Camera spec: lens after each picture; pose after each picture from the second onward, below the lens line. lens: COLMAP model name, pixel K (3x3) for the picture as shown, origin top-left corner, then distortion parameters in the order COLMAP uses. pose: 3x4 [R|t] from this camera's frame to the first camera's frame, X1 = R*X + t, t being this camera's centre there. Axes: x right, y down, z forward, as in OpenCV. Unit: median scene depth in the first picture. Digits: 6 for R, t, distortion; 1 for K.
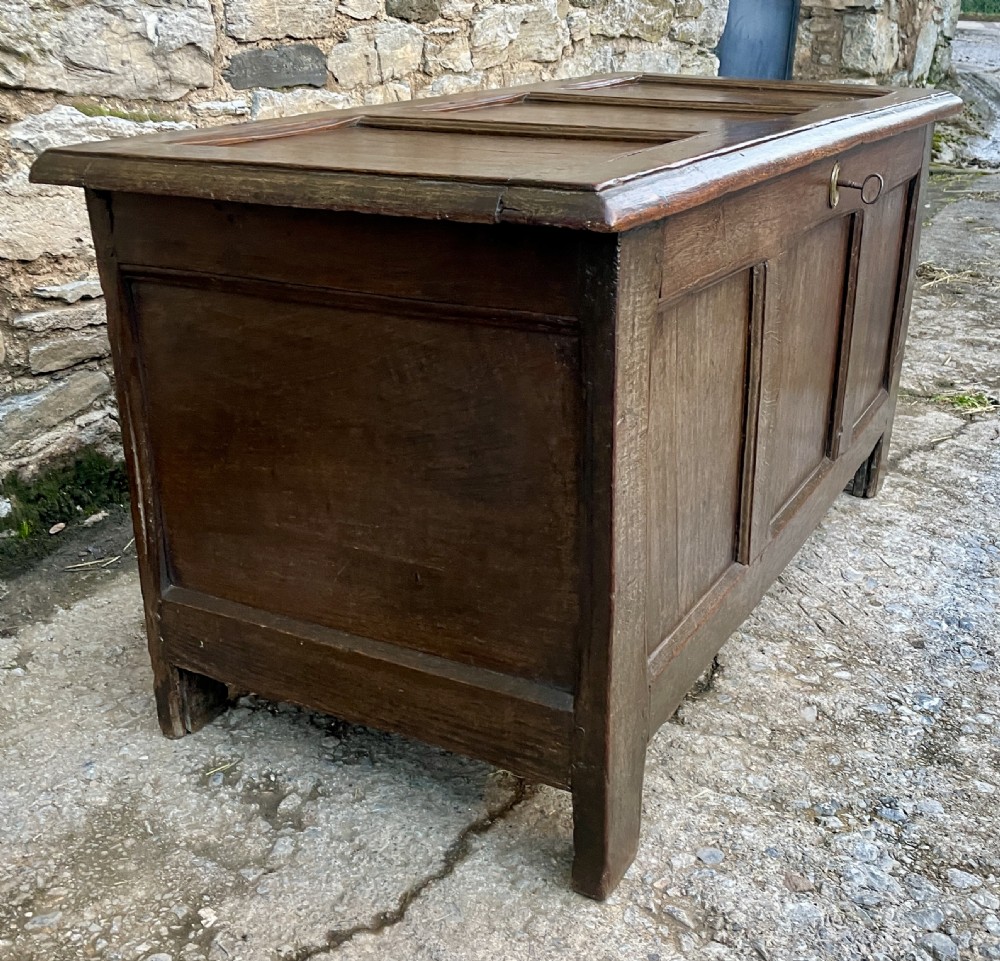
lens RADIAL K [[1183.0, 0, 541.0], [0, 1183.0, 464.0], [0, 0, 1]] dist [0.044166, 0.000000]
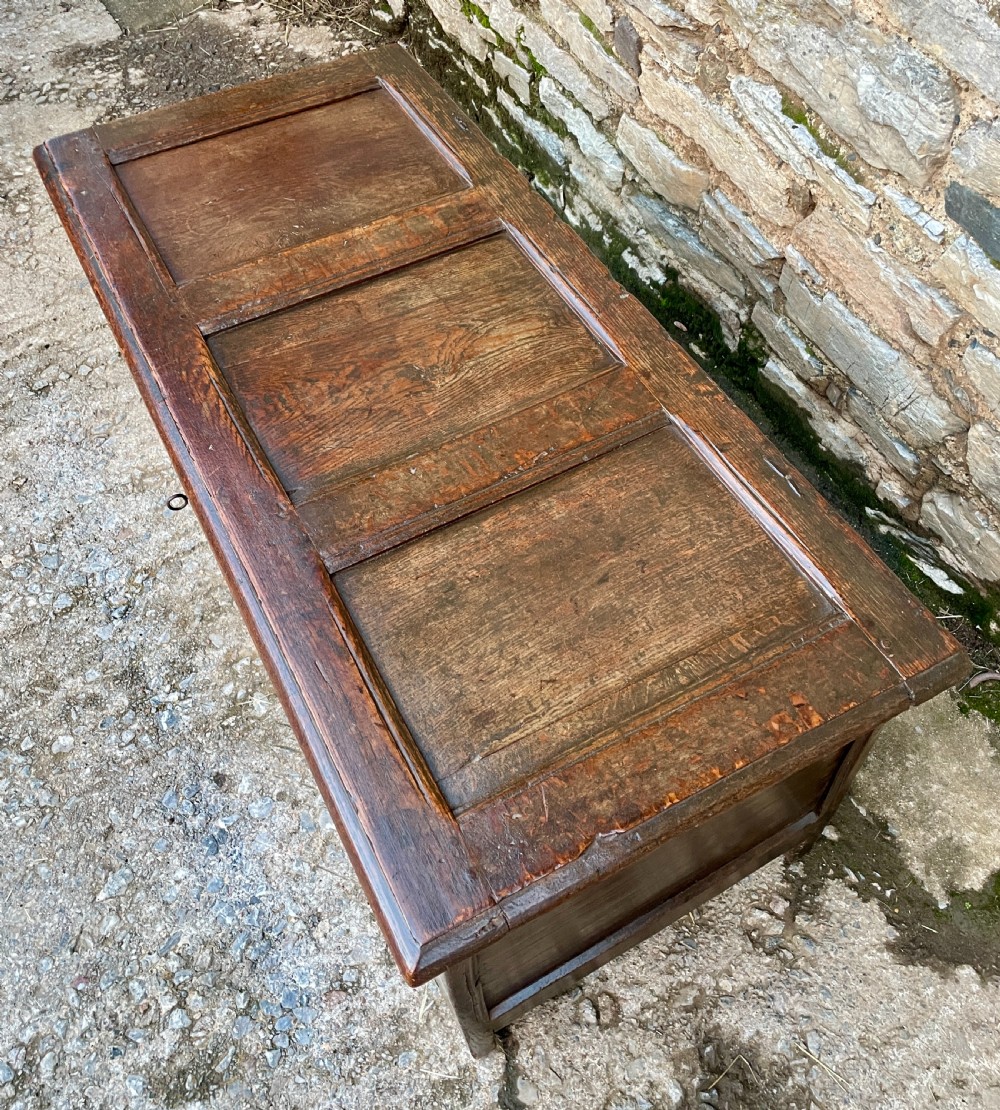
lens RADIAL K [[1042.1, 0, 497.3], [0, 1042.1, 507.7], [0, 0, 1]] dist [0.026311, 0.000000]
pose [[-0.552869, 0.675216, -0.488282, 0.457191], [-0.274555, 0.405649, 0.871819, -0.874451], [0.786737, 0.616062, -0.038887, 1.019922]]
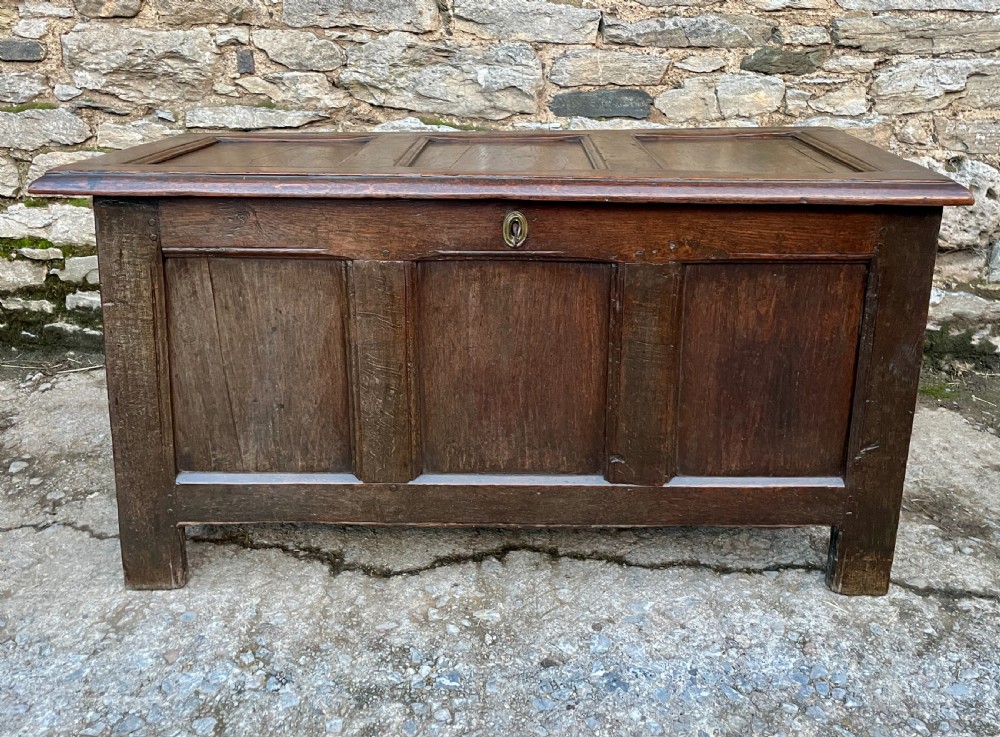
lens RADIAL K [[955.1, 0, 491.0], [0, 955.1, 276.9], [0, 0, 1]] dist [0.037022, 0.000000]
pose [[0.456362, 0.222850, -0.861436, 0.894942], [-0.318115, 0.945006, 0.075941, -0.209339], [0.830985, 0.239379, 0.502156, 0.414662]]
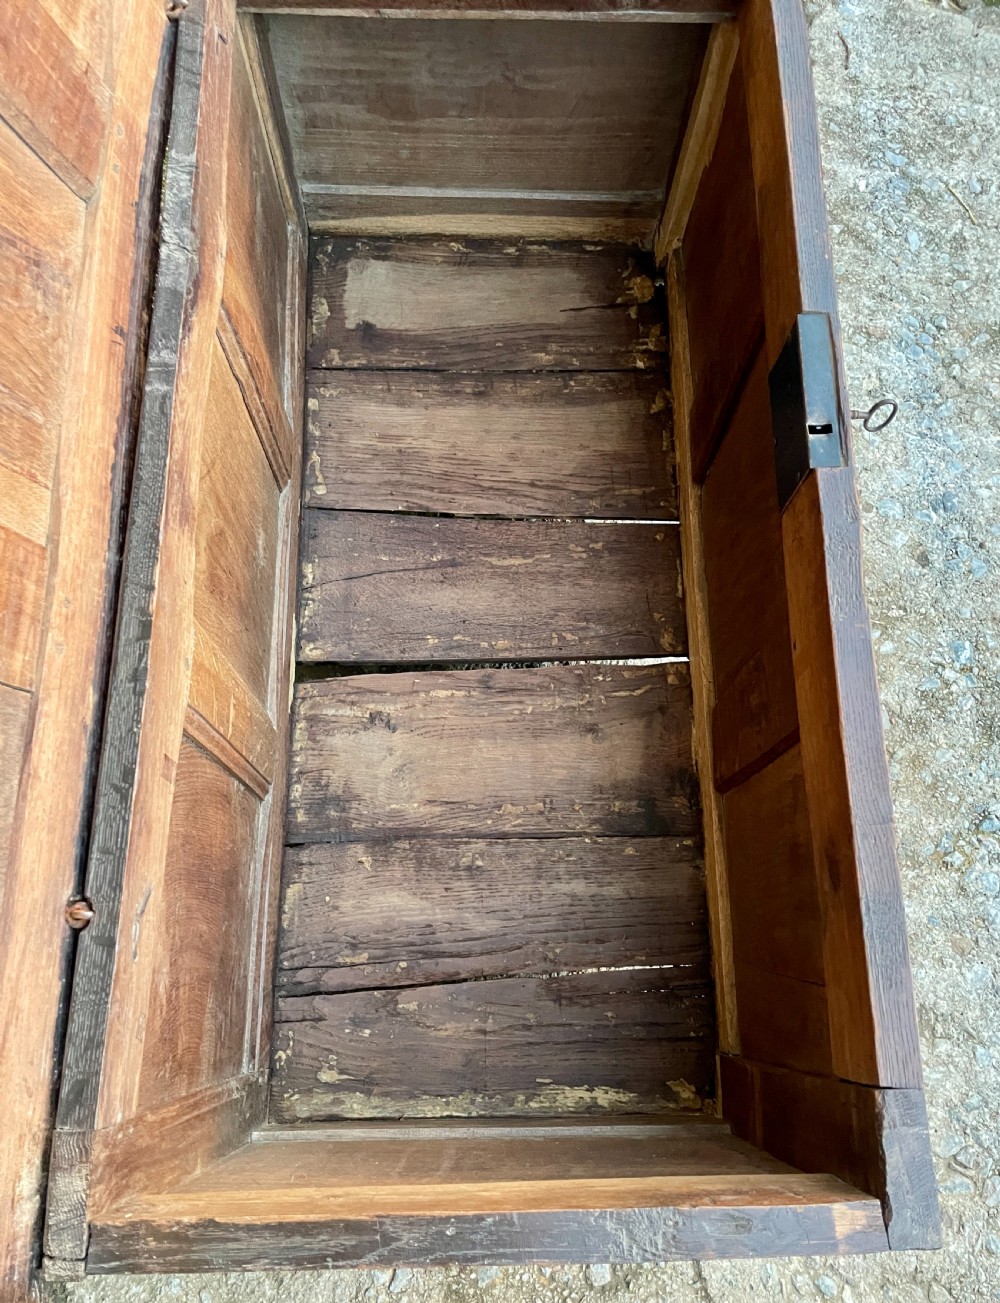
lens RADIAL K [[1030.7, 0, 499.3], [0, 1030.7, 667.7], [0, 0, 1]] dist [0.066033, -0.083229]
pose [[0.897307, -0.417901, 0.142124, -0.188136], [0.151592, 0.594146, 0.789943, -0.552457], [-0.414561, -0.687276, 0.596482, 0.496523]]
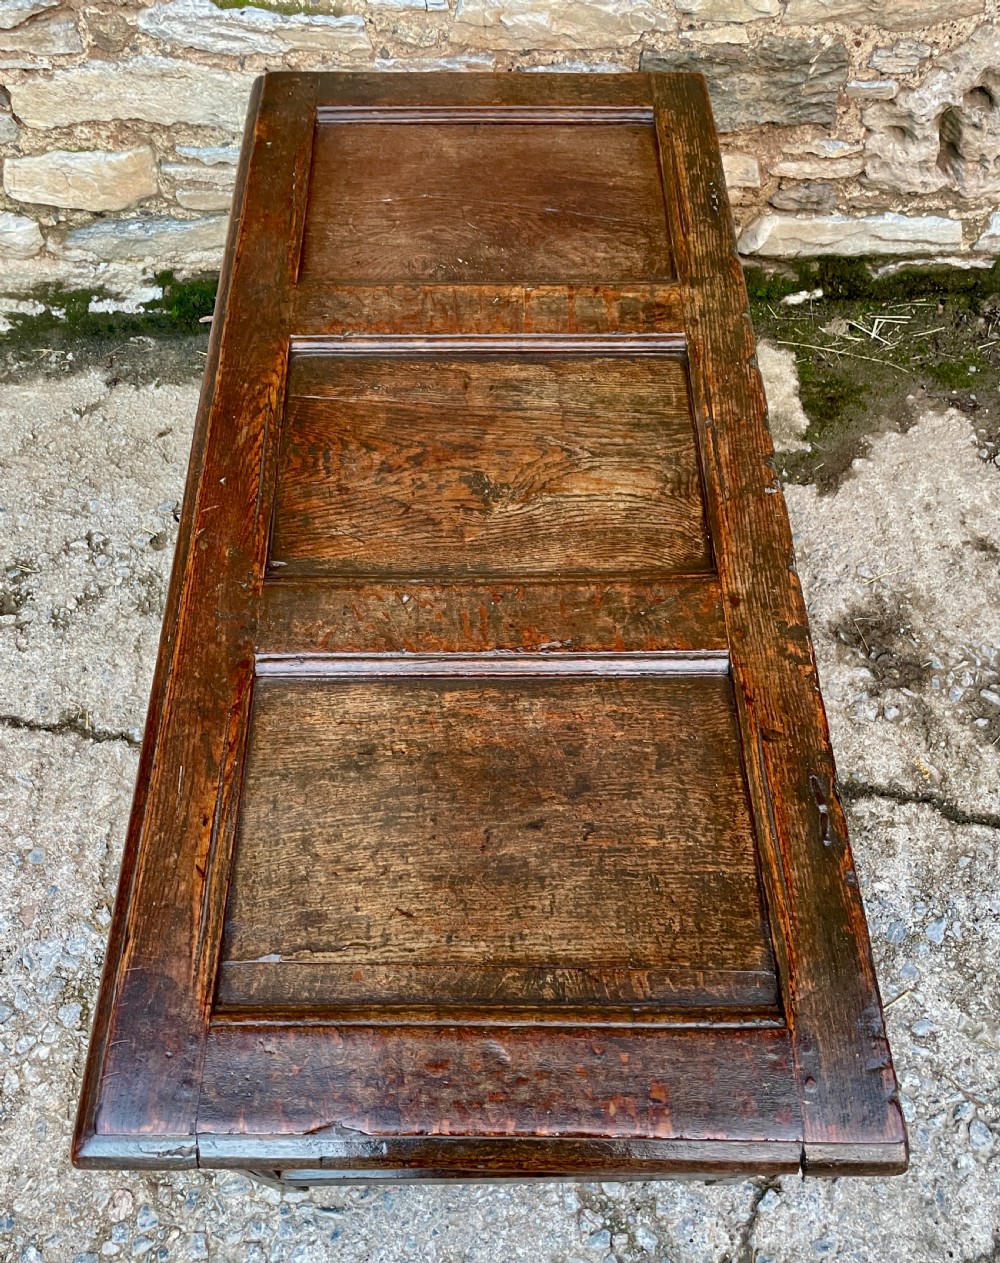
lens RADIAL K [[1081.3, 0, 470.6], [0, 1081.3, 662.3], [0, 0, 1]] dist [0.080266, -0.113326]
pose [[0.466124, 0.736467, -0.490249, 0.607191], [-0.281711, 0.648839, 0.706857, -0.642396], [0.838670, -0.191374, 0.509911, 0.560798]]
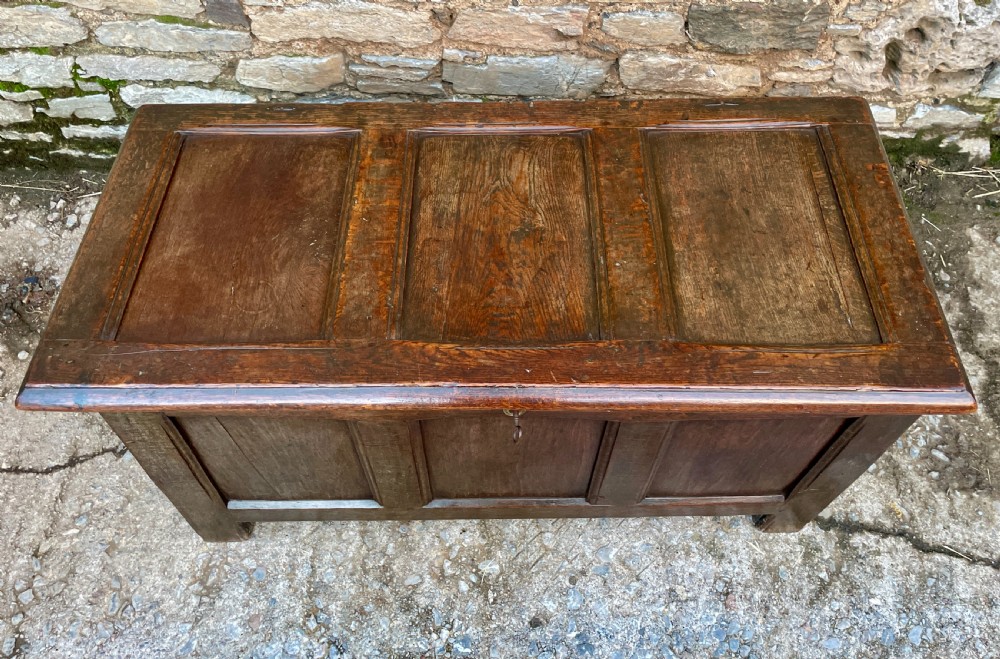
lens RADIAL K [[789.6, 0, 489.9], [0, 789.6, 271.7], [0, 0, 1]] dist [0.066827, -0.090252]
pose [[0.473848, 0.708057, -0.523568, 0.462541], [-0.313299, 0.691204, 0.651215, -0.701524], [0.822990, -0.144544, 0.549359, 0.456069]]
